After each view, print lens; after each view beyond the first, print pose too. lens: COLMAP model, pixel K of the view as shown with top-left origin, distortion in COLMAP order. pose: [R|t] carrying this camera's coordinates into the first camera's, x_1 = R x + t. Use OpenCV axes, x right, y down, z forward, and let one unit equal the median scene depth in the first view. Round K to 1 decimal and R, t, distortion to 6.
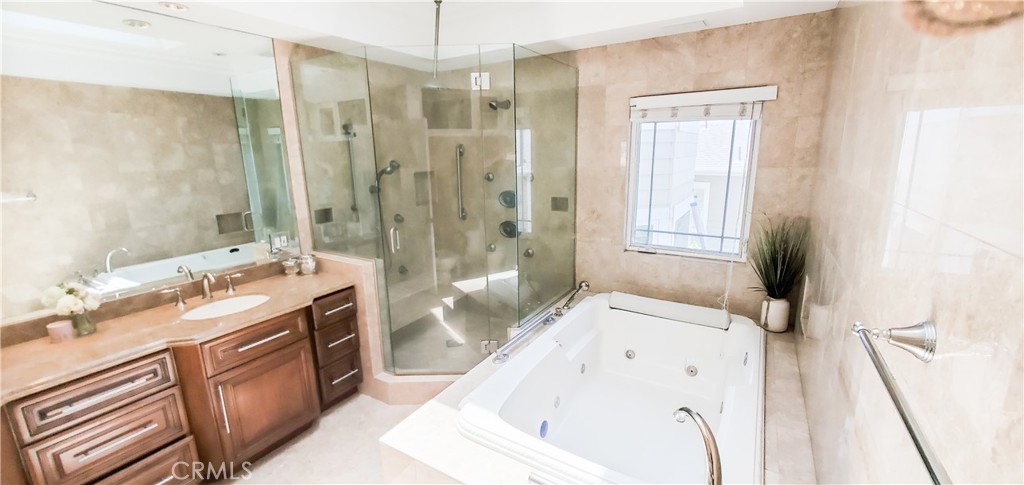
lens RADIAL K [[398.5, 0, 514.3], [0, 398.5, 241.2], [0, 0, 1]] dist [-0.002336, -0.000101]
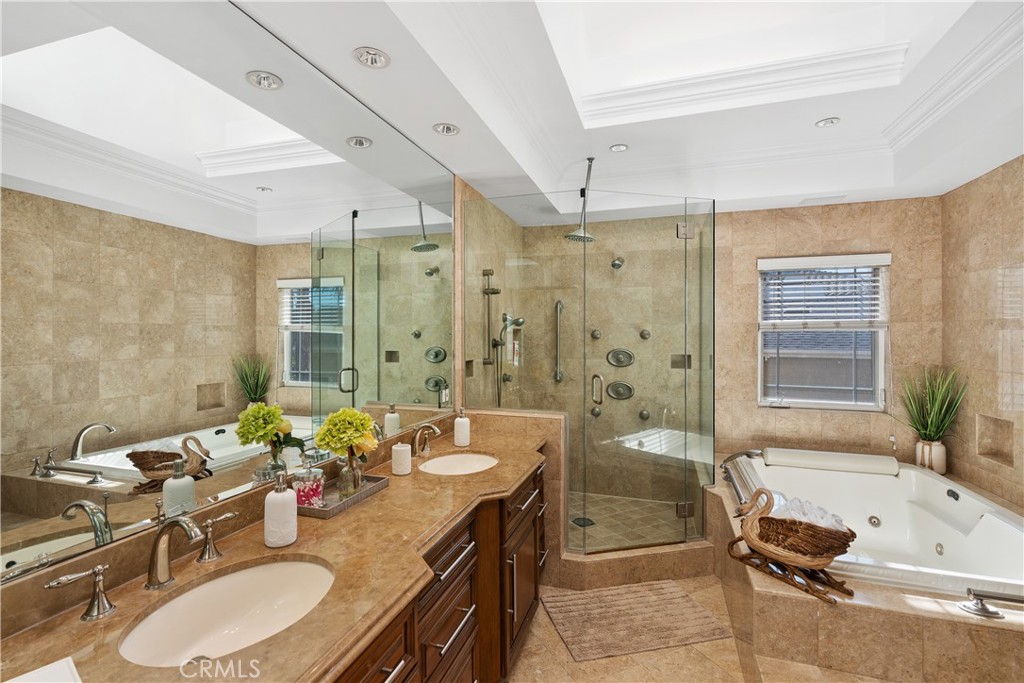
lens RADIAL K [[461.3, 0, 512.9], [0, 461.3, 336.8], [0, 0, 1]] dist [0.005510, -0.000475]
pose [[0.973752, 0.019288, 0.226794, -0.608806], [0.030507, 0.976353, -0.214020, 0.085364], [-0.225559, 0.215321, 0.950137, 0.017997]]
